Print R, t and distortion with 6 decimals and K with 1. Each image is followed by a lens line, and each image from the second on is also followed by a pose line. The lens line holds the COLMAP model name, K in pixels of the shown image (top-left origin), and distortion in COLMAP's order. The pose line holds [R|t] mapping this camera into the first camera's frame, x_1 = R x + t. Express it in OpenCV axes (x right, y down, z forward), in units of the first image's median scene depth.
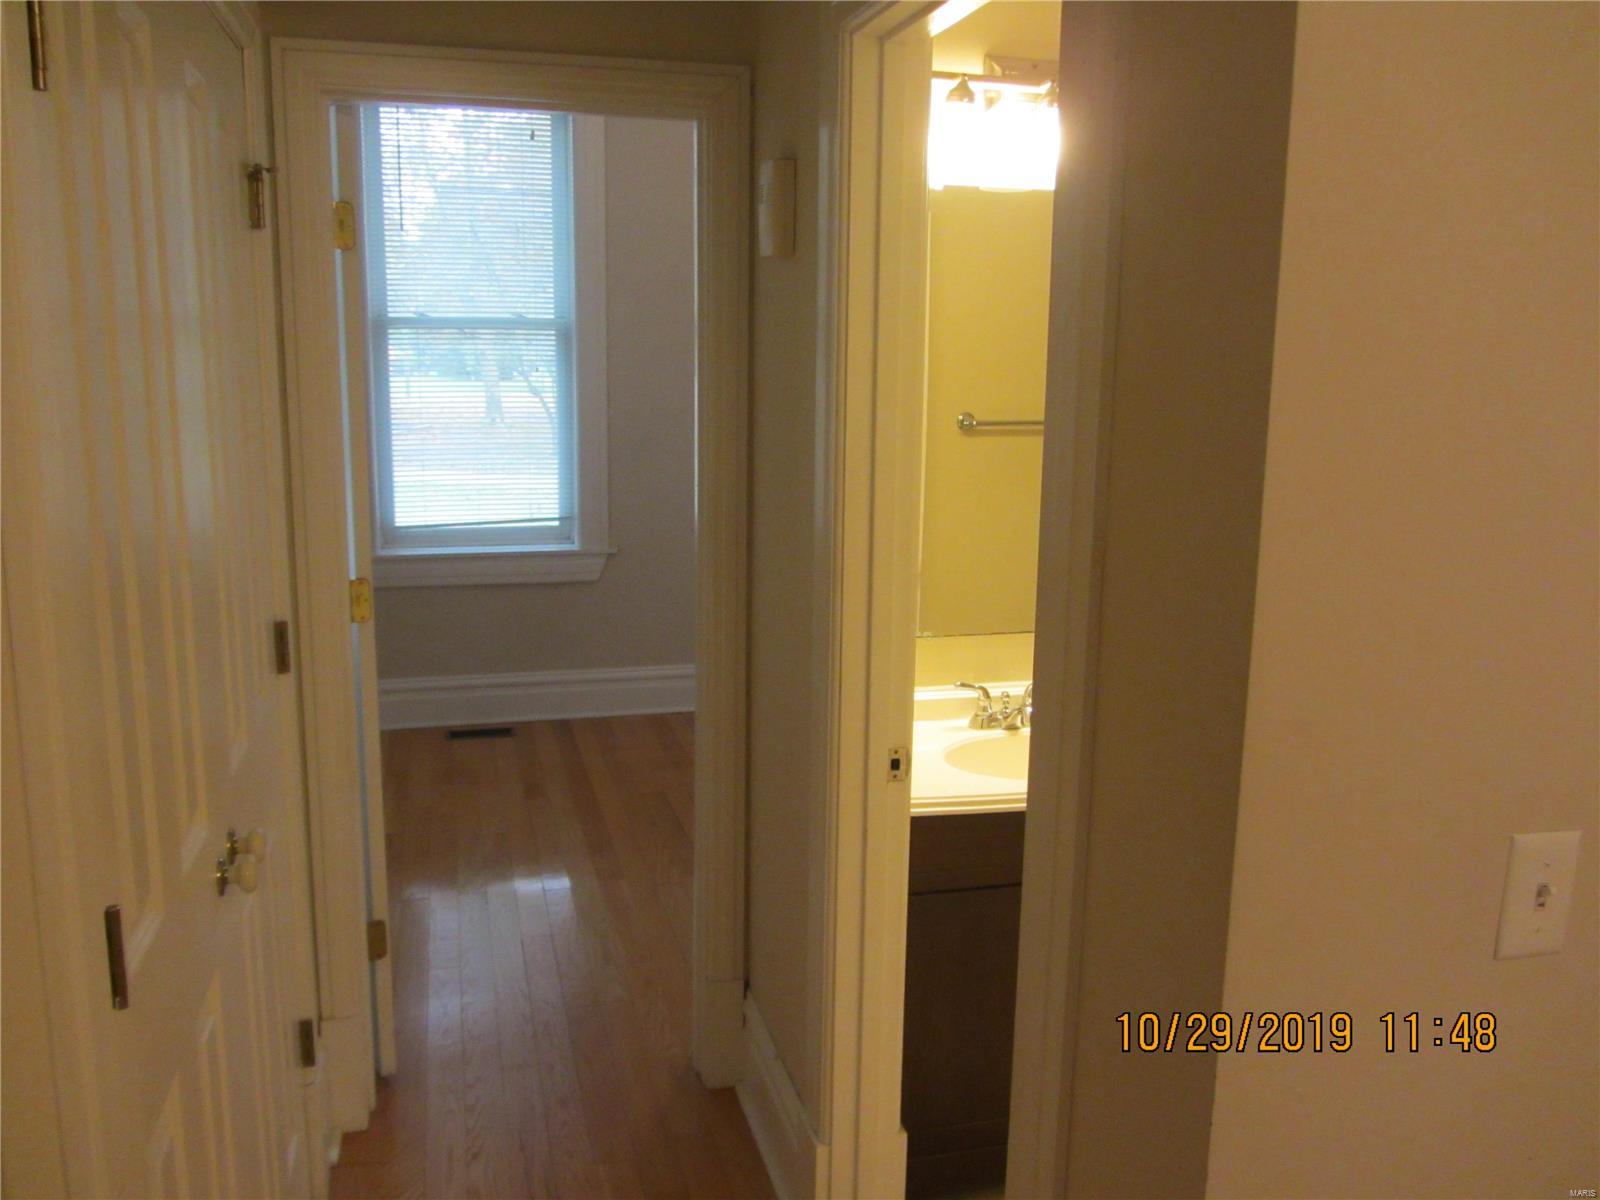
lens RADIAL K [[1285.8, 0, 800.0], [0, 1285.8, 600.0], [0, 0, 1]] dist [-0.064851, -0.006980]
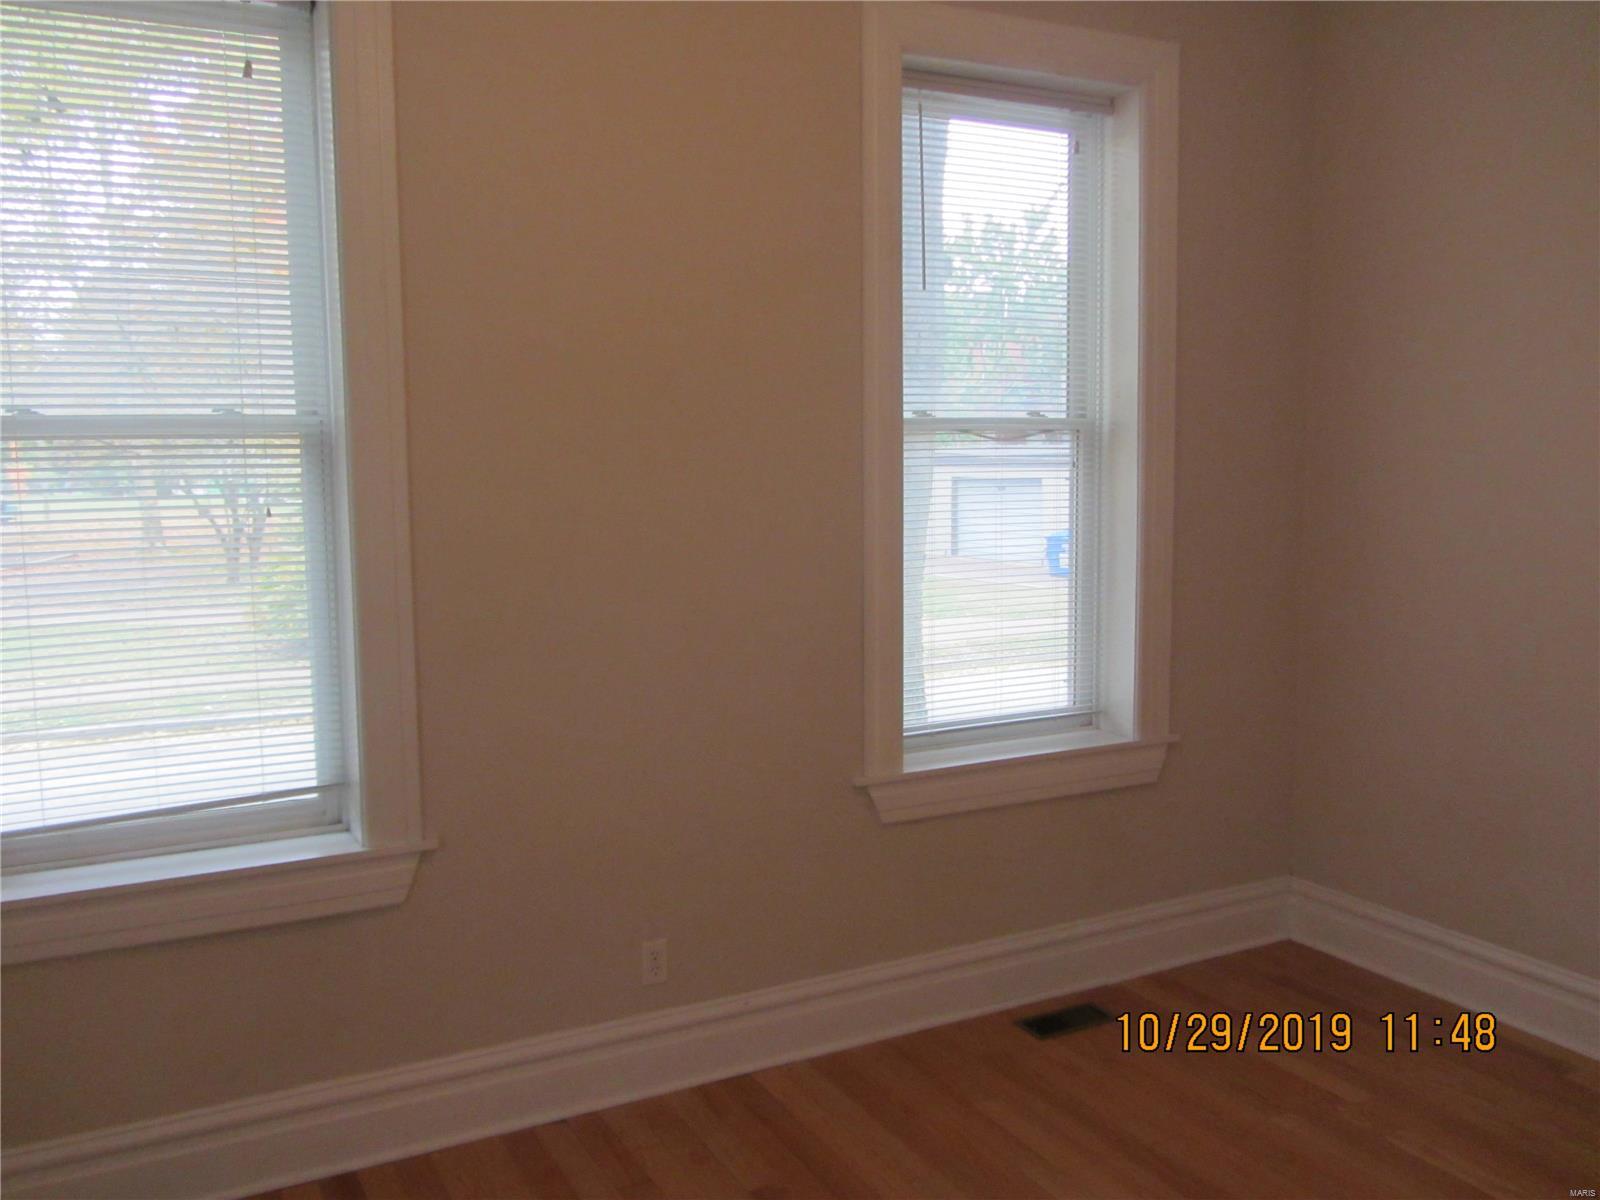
lens RADIAL K [[1285.8, 0, 800.0], [0, 1285.8, 600.0], [0, 0, 1]] dist [-0.064851, -0.006980]
pose [[0.970346, -0.049682, 0.236561, -0.116735], [0.068057, 0.995212, -0.070151, -0.091970], [-0.231943, 0.084171, 0.969081, 0.442576]]
